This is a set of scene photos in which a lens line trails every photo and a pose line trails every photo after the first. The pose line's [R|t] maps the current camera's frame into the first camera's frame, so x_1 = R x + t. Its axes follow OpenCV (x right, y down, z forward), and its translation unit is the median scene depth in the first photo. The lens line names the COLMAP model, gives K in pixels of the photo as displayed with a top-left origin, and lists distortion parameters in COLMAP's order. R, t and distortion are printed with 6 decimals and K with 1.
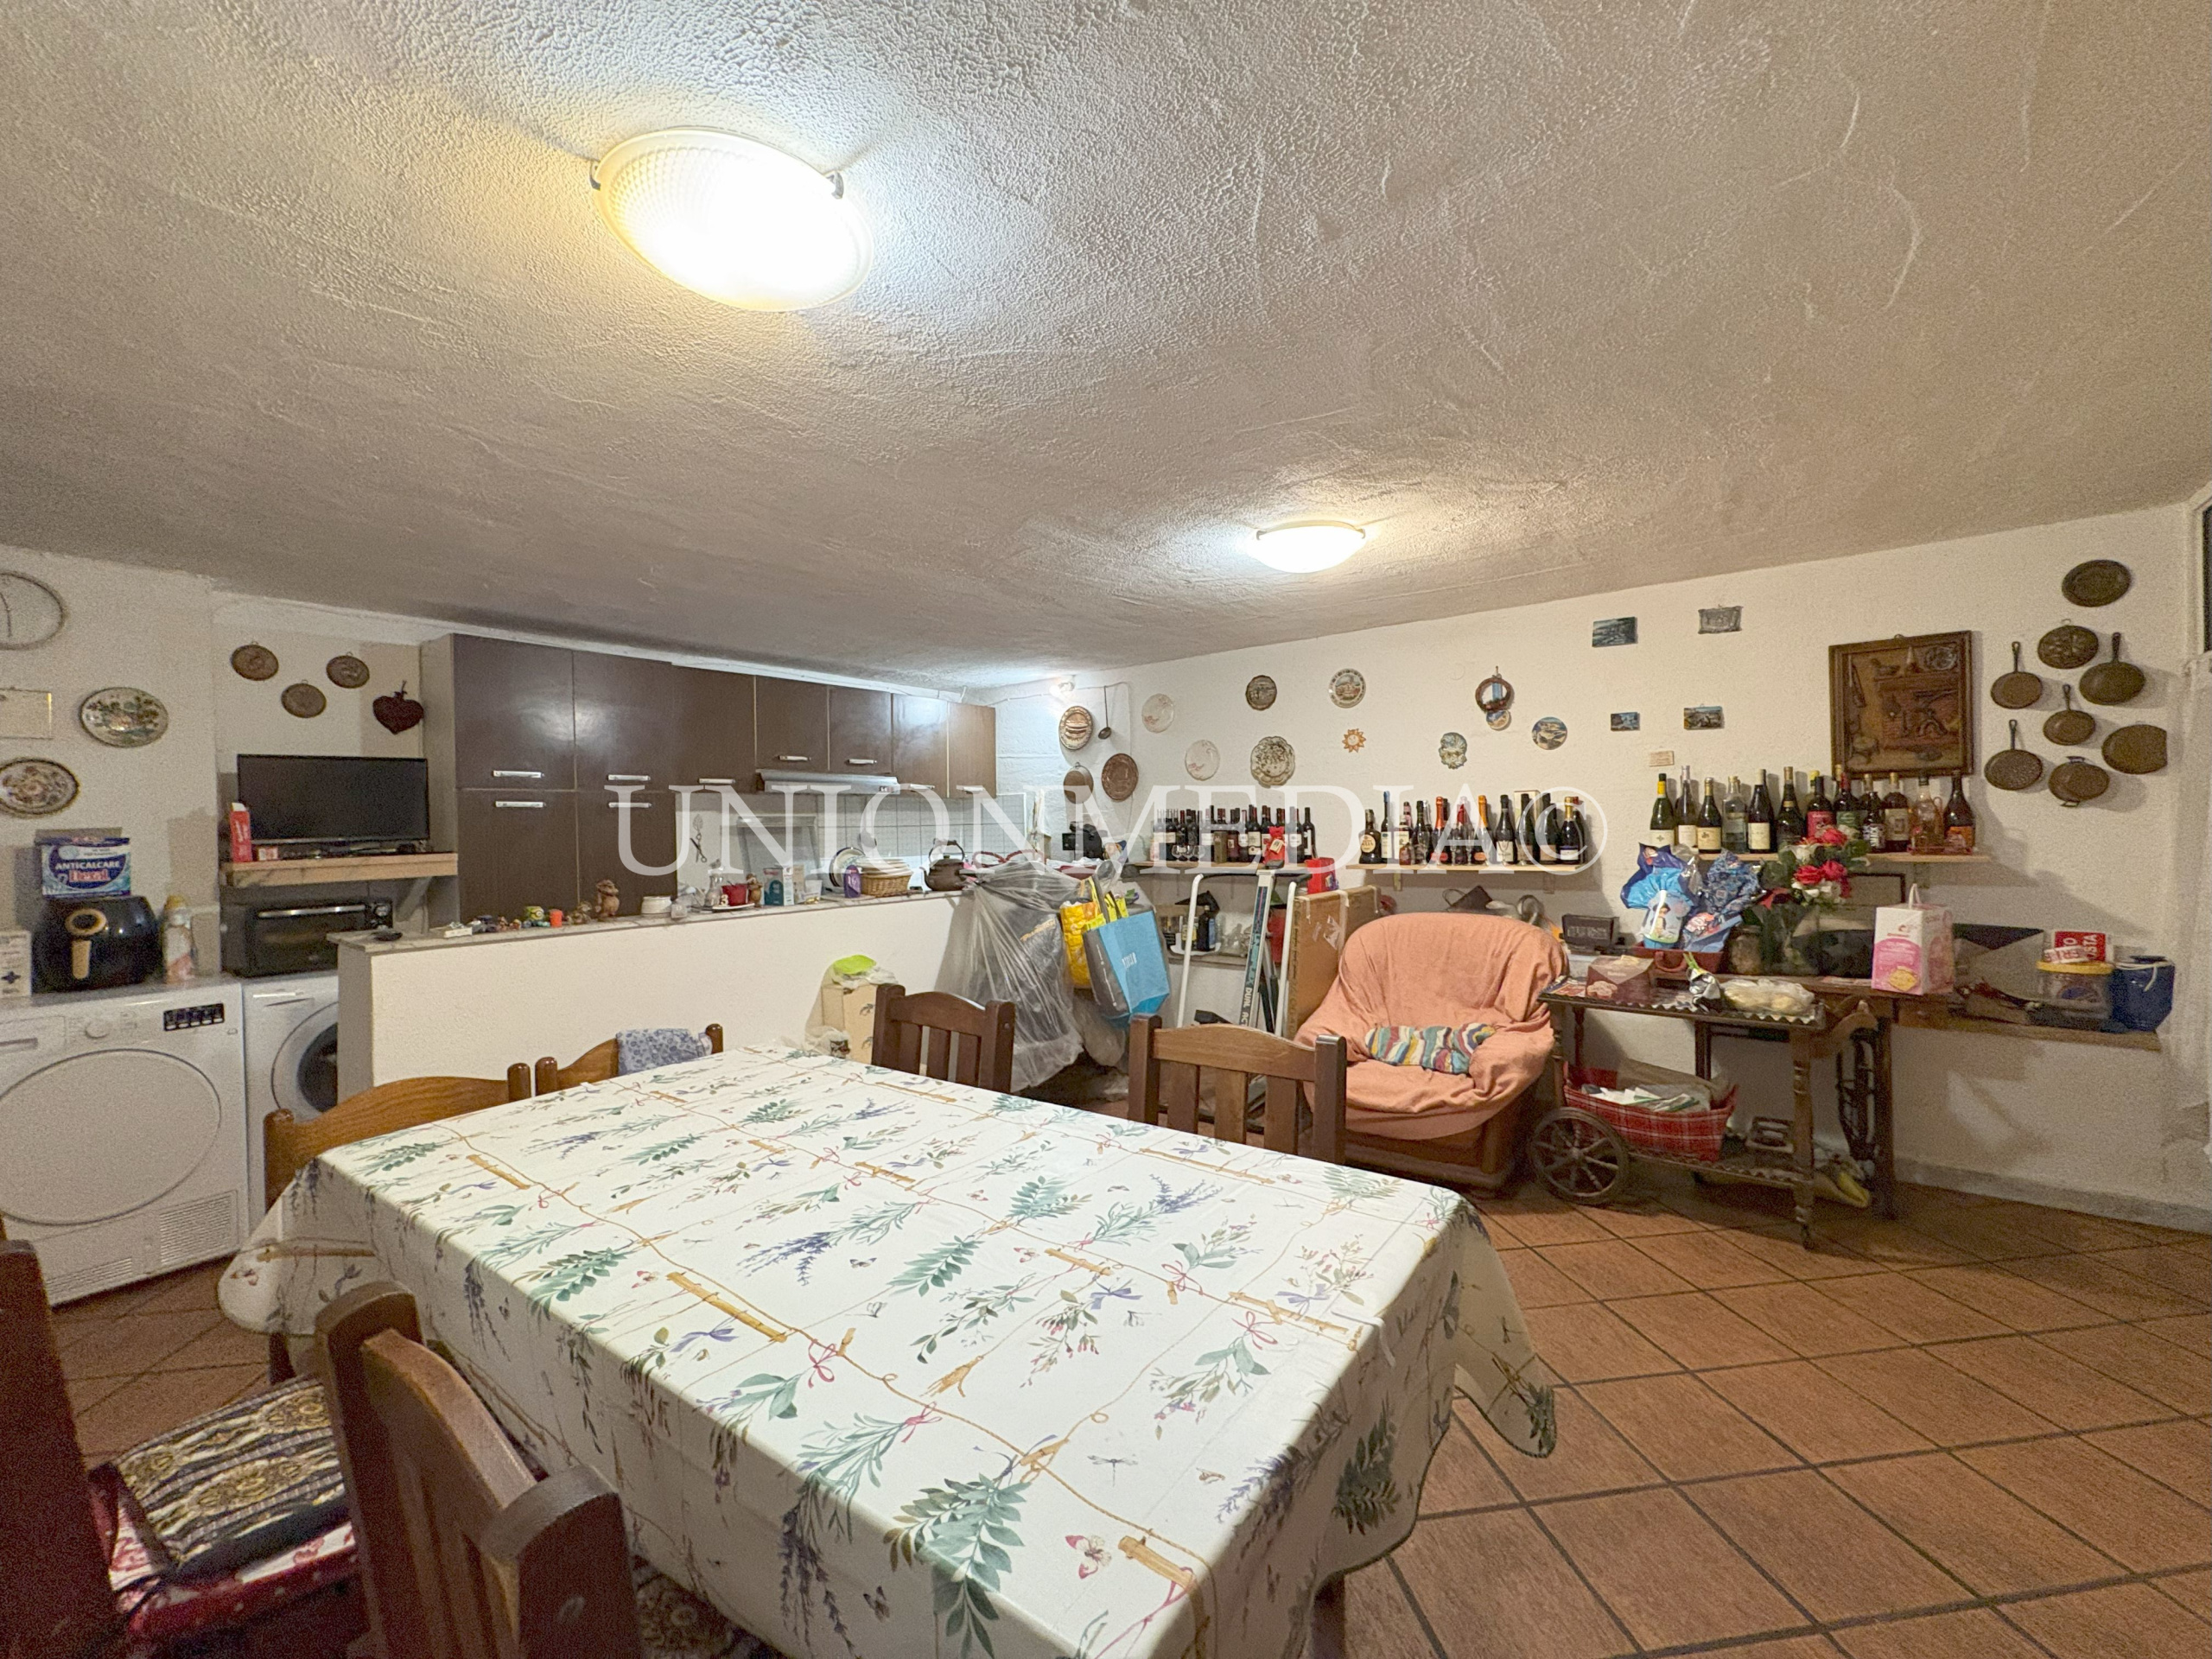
lens RADIAL K [[878.7, 0, 1106.7], [0, 878.7, 823.8], [0, 0, 1]] dist [0.000959, -0.000096]
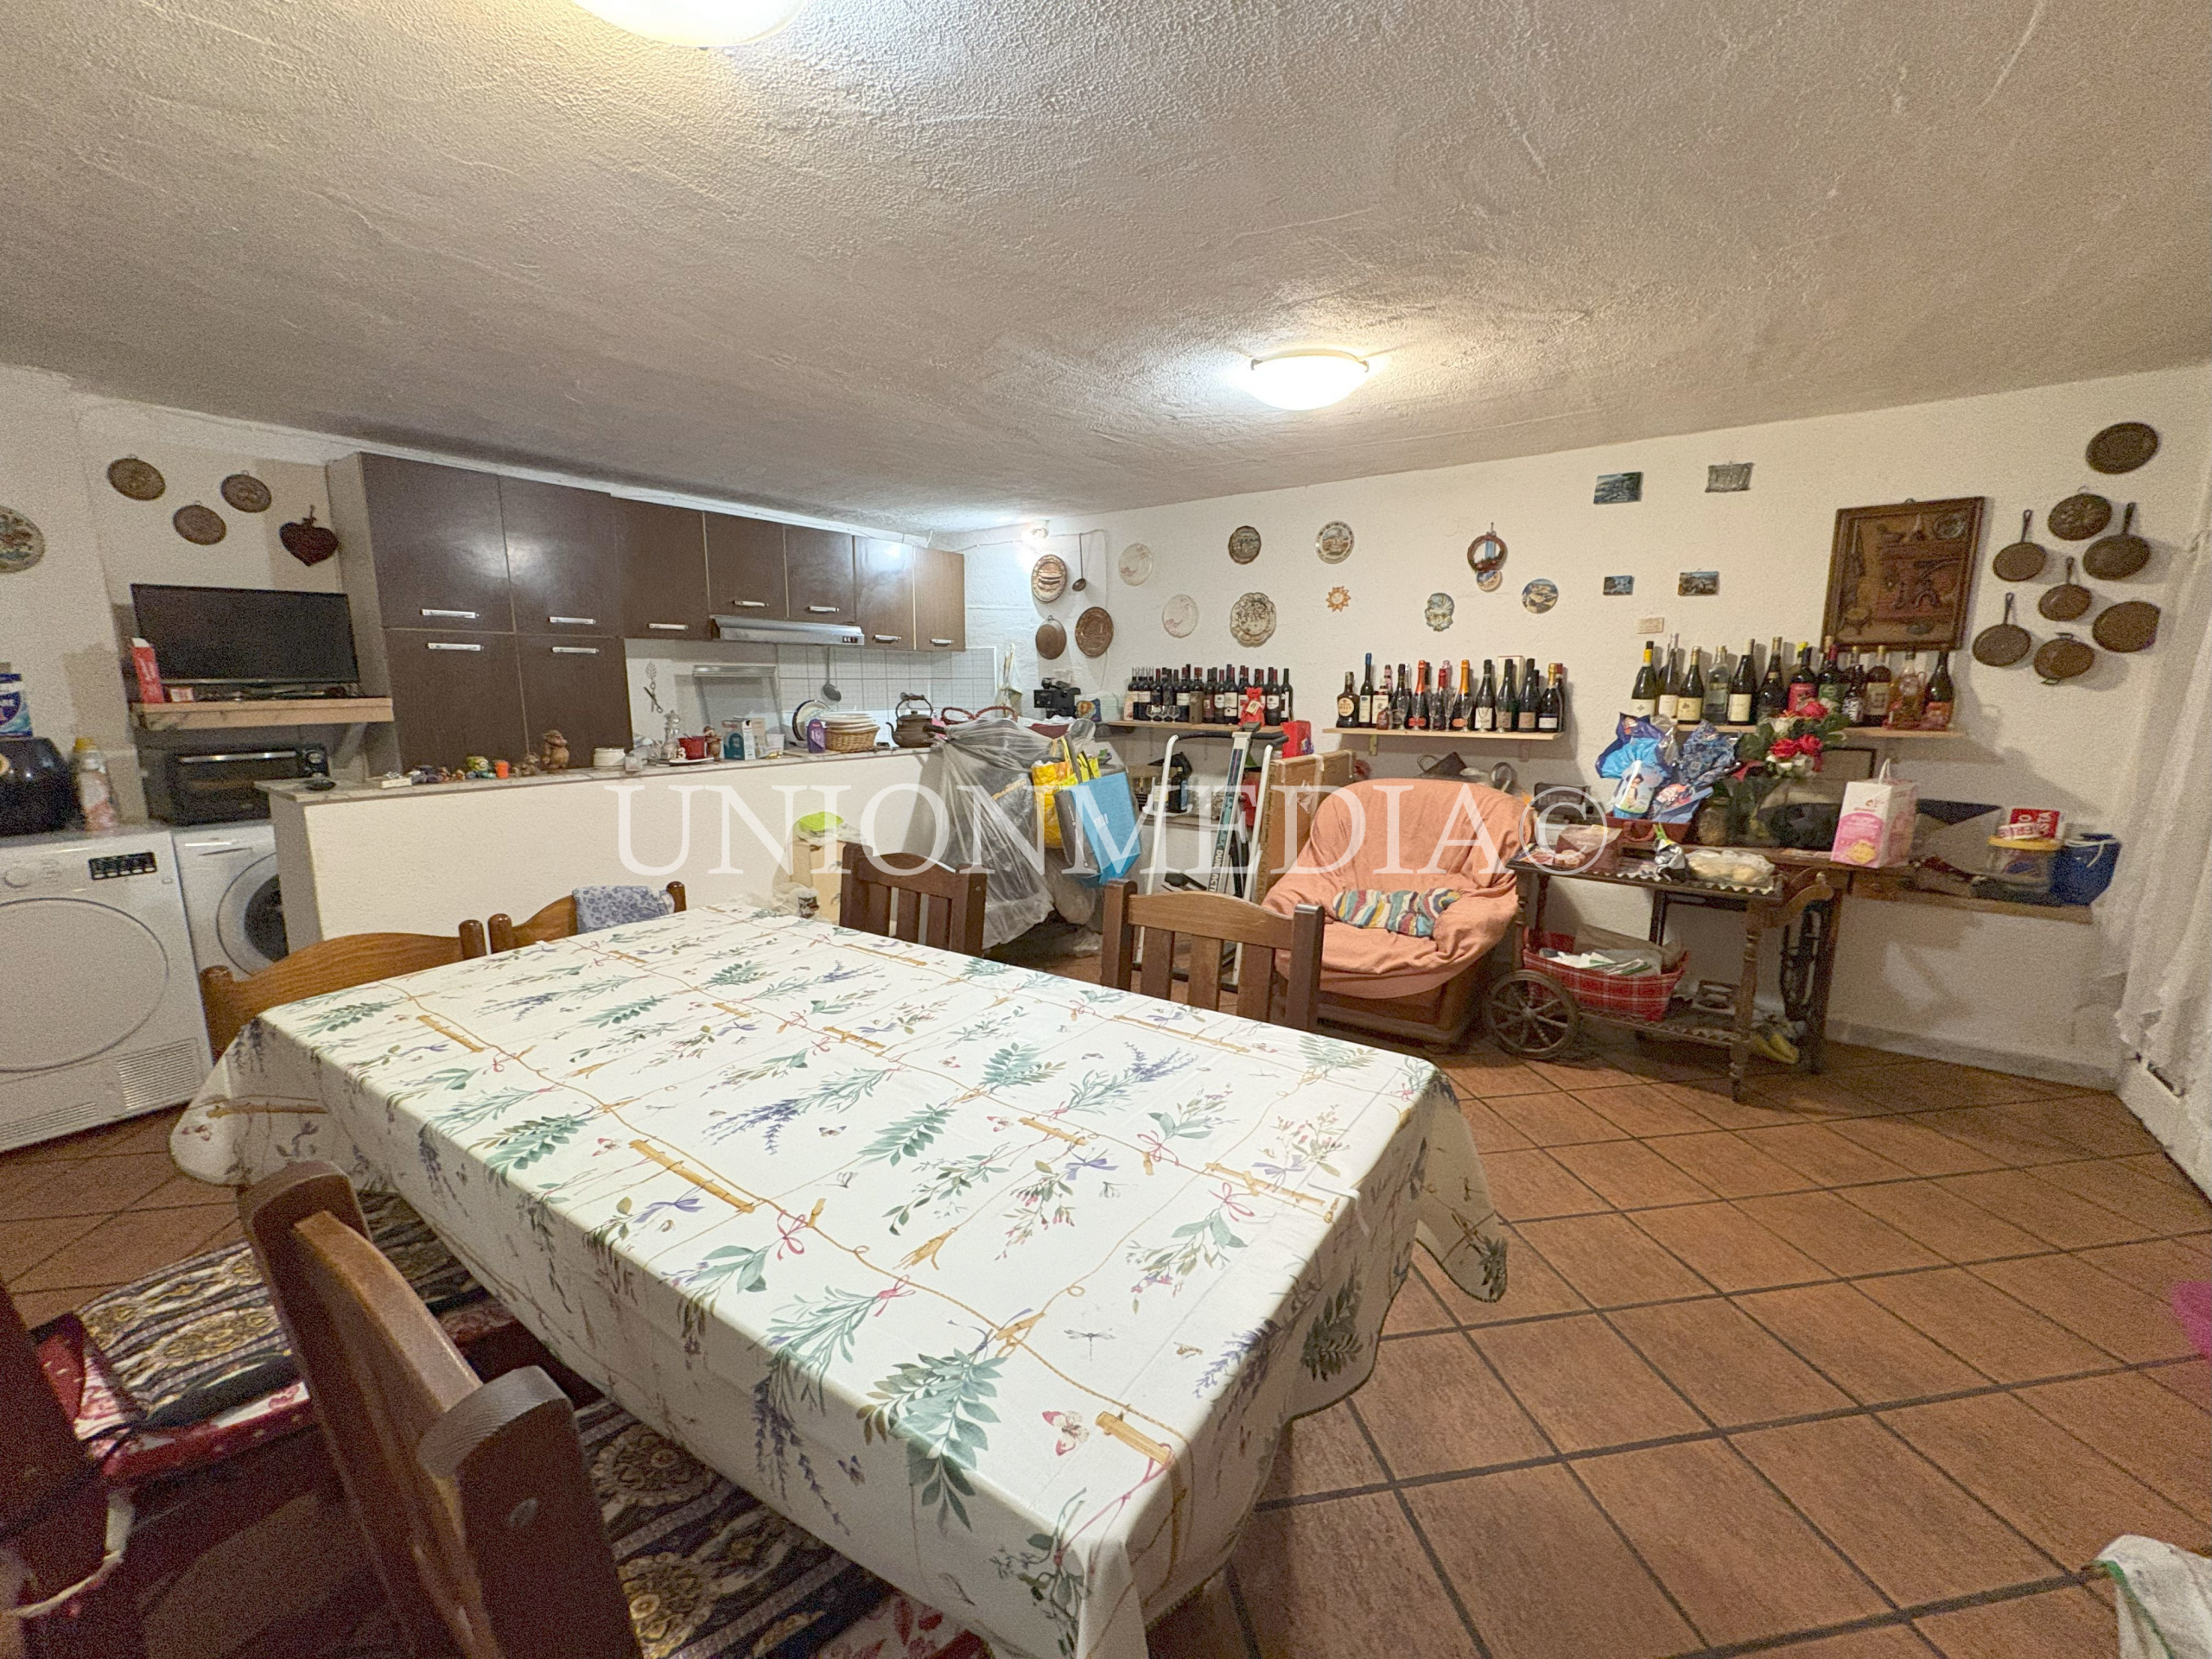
lens RADIAL K [[878.7, 0, 1106.3], [0, 878.7, 824.4], [0, 0, 1]] dist [0.000959, -0.000096]
pose [[0.999262, 0.015635, 0.035082, -0.004542], [-0.021084, 0.986766, 0.160776, -0.000664], [-0.032104, -0.161397, 0.986367, 0.029573]]
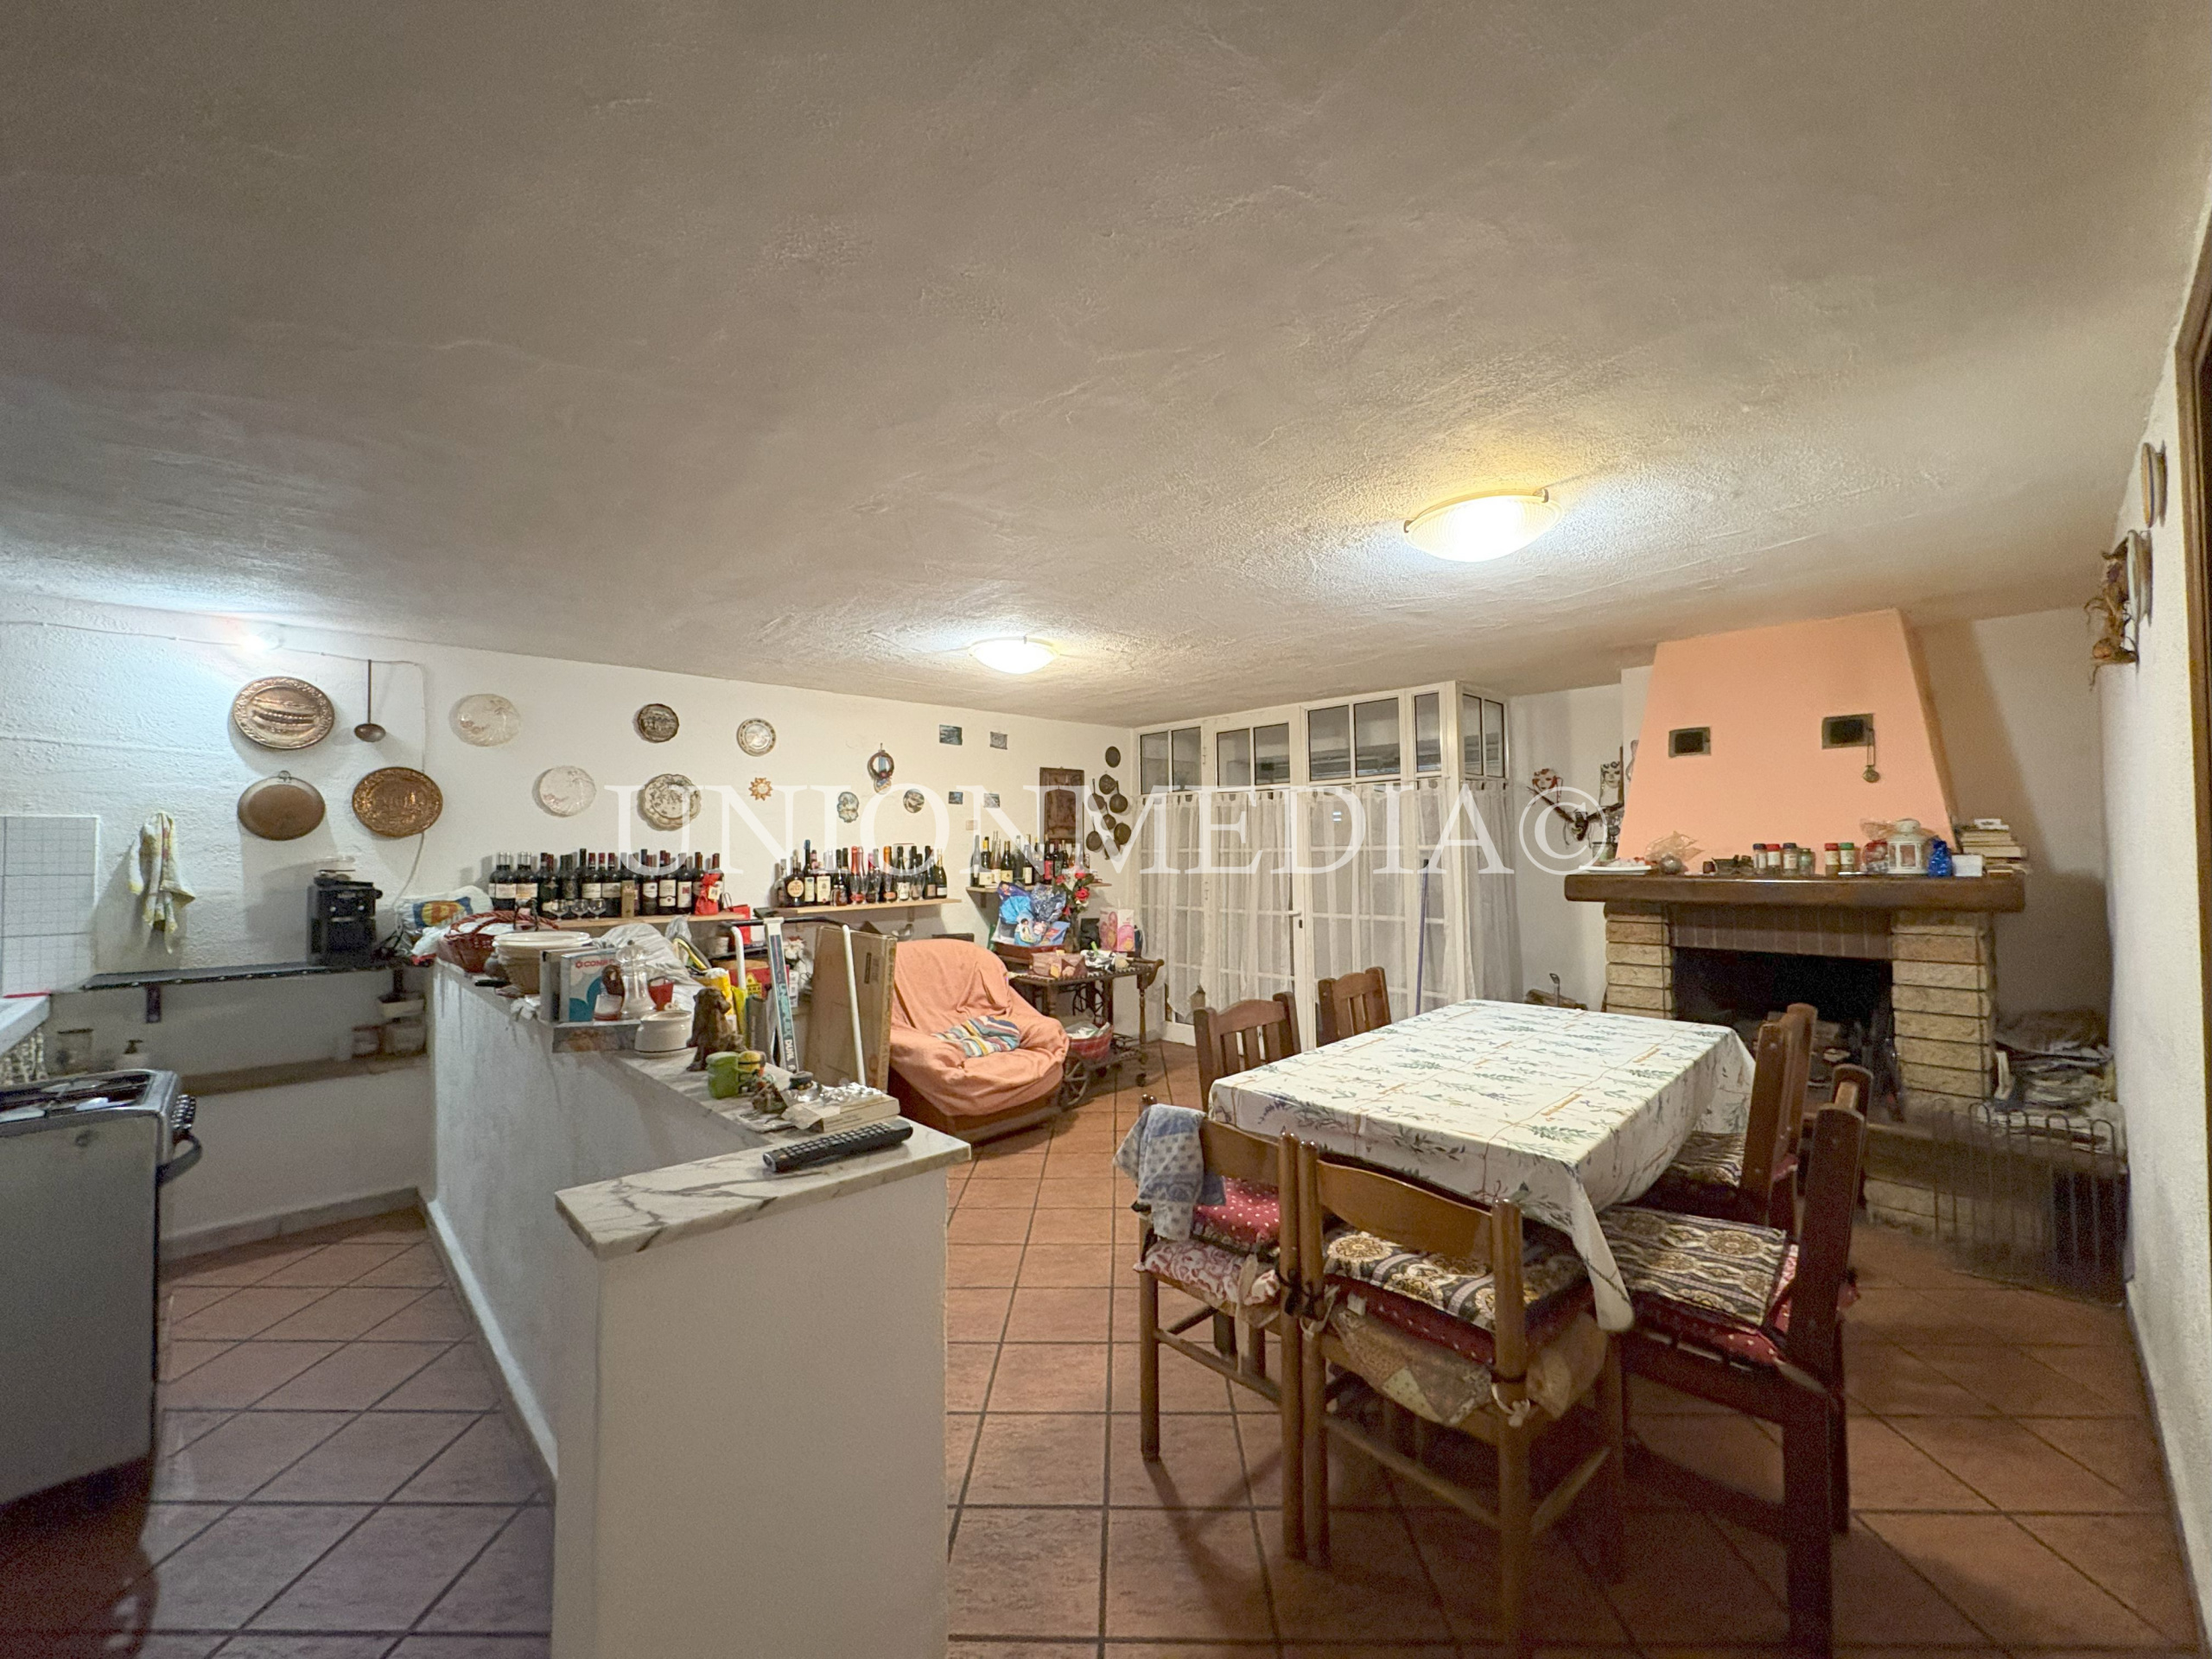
lens RADIAL K [[878.7, 0, 1113.2], [0, 878.7, 823.1], [0, 0, 1]] dist [0.000959, -0.000096]
pose [[0.148318, 0.046631, 0.987840, -1.098454], [0.006451, 0.998821, -0.048118, -0.004907], [-0.988919, 0.013509, 0.147842, 0.731949]]
